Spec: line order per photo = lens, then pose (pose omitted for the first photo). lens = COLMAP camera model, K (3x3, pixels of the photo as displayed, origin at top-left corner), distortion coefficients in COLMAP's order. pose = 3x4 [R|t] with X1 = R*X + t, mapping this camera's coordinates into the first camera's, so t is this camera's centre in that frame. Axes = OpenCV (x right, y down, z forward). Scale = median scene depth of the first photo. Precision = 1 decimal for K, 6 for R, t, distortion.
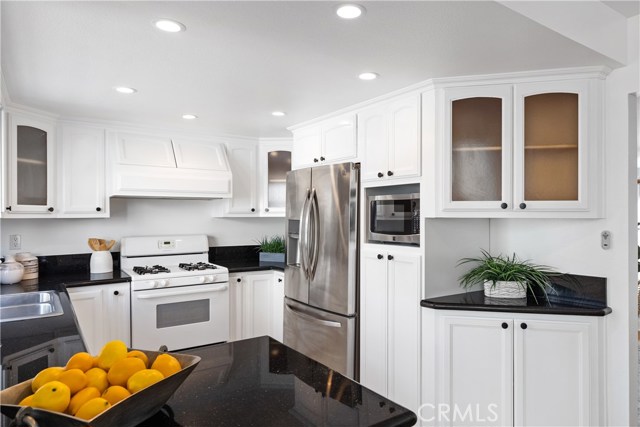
lens RADIAL K [[411.0, 0, 321.9], [0, 411.0, 213.3], [0, 0, 1]] dist [-0.002211, 0.002644]
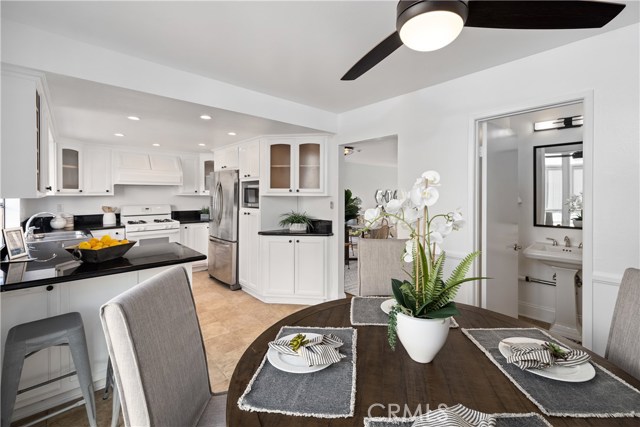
lens RADIAL K [[277.8, 0, 309.9], [0, 277.8, 196.1], [0, 0, 1]] dist [0.000494, -0.000203]
pose [[0.993487, 0.002011, 0.113926, 0.260926], [-0.003226, 0.999940, 0.010478, -0.003077], [-0.113898, -0.010778, 0.993434, -0.420096]]
